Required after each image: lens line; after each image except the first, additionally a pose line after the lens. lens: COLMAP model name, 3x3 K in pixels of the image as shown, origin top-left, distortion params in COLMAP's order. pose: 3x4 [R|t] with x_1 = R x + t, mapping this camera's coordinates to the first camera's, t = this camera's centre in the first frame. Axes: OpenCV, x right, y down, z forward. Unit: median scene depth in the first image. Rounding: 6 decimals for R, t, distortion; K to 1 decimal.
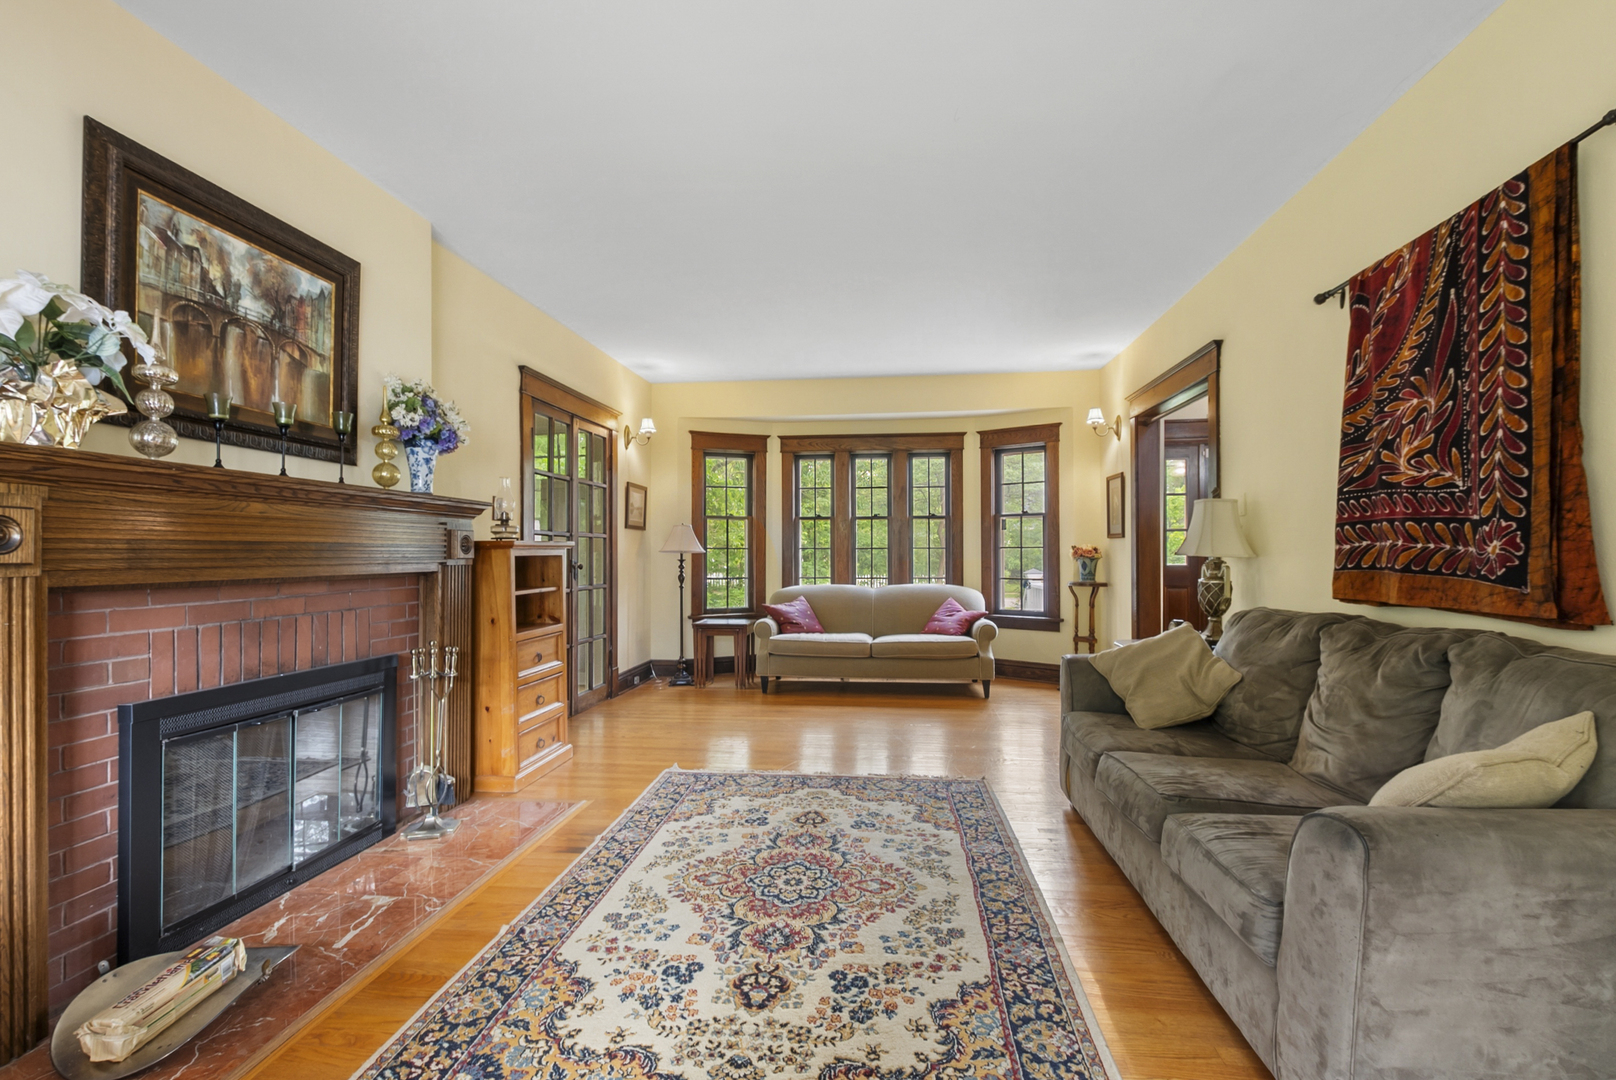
lens RADIAL K [[727.9, 0, 813.5], [0, 727.9, 548.2], [0, 0, 1]] dist [-0.002153, 0.000260]
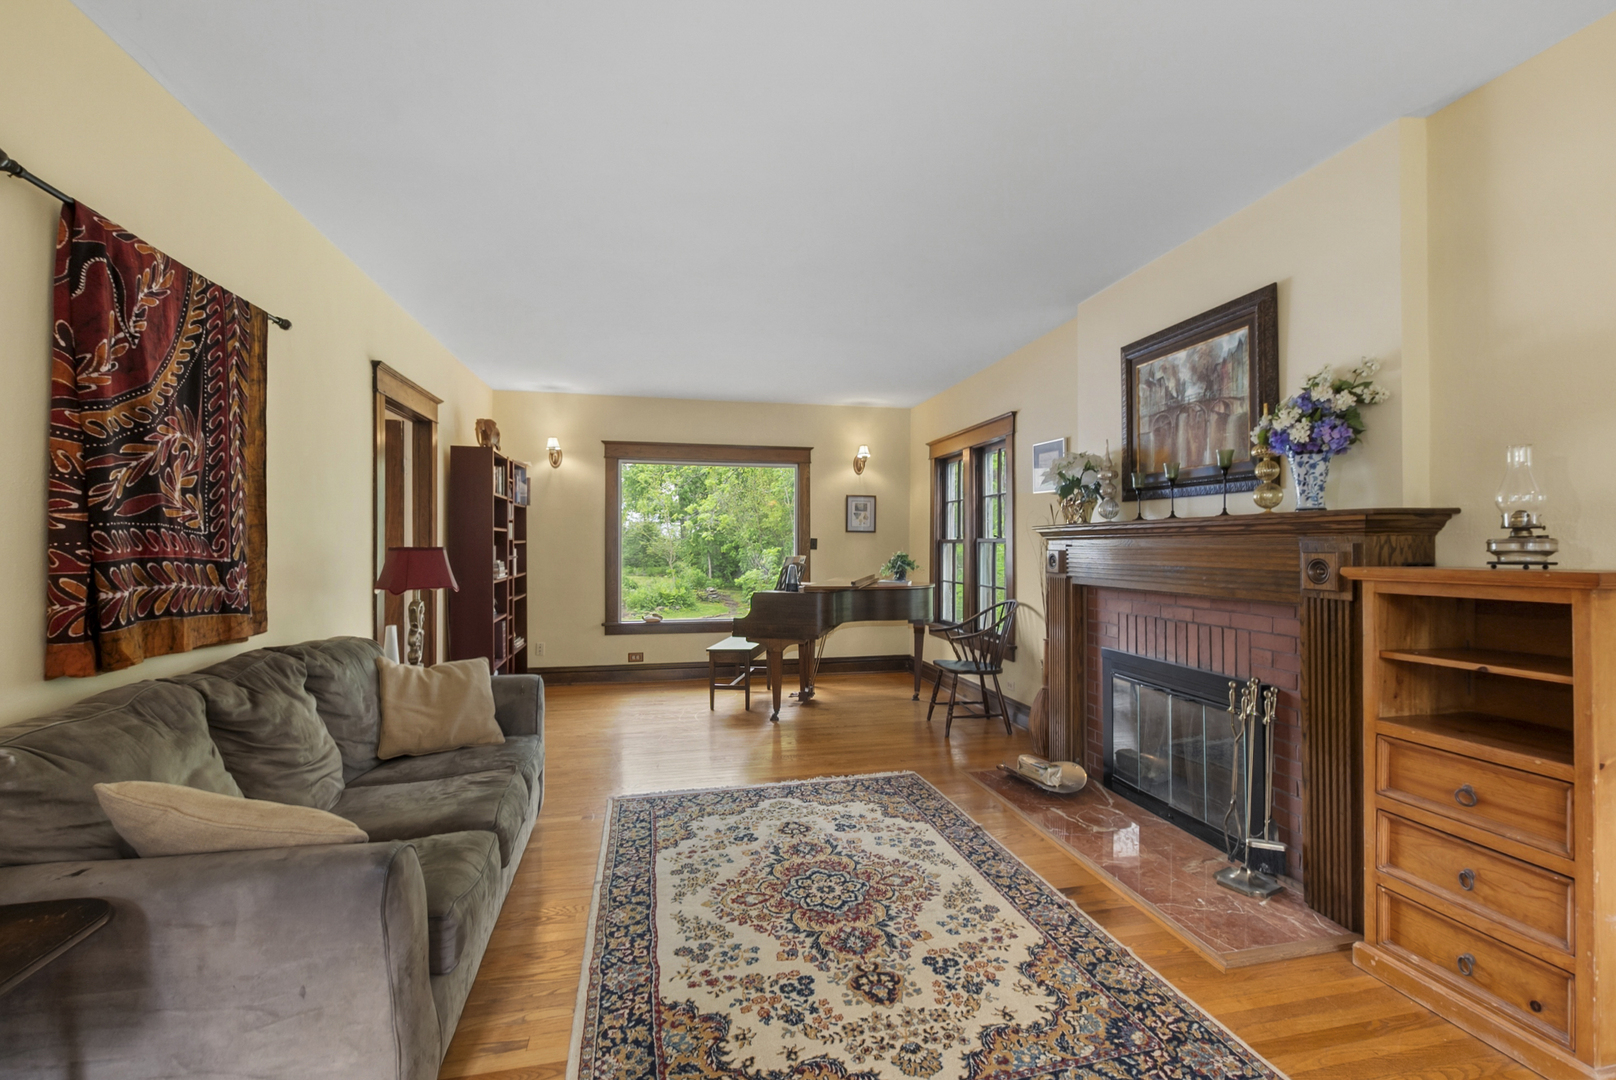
lens RADIAL K [[727.9, 0, 816.4], [0, 727.9, 540.9], [0, 0, 1]] dist [-0.002153, 0.000260]
pose [[-0.944215, 0.004214, -0.329304, 0.344422], [0.008400, 0.999901, -0.011291, -0.043933], [0.329224, -0.013427, -0.944156, 2.066376]]
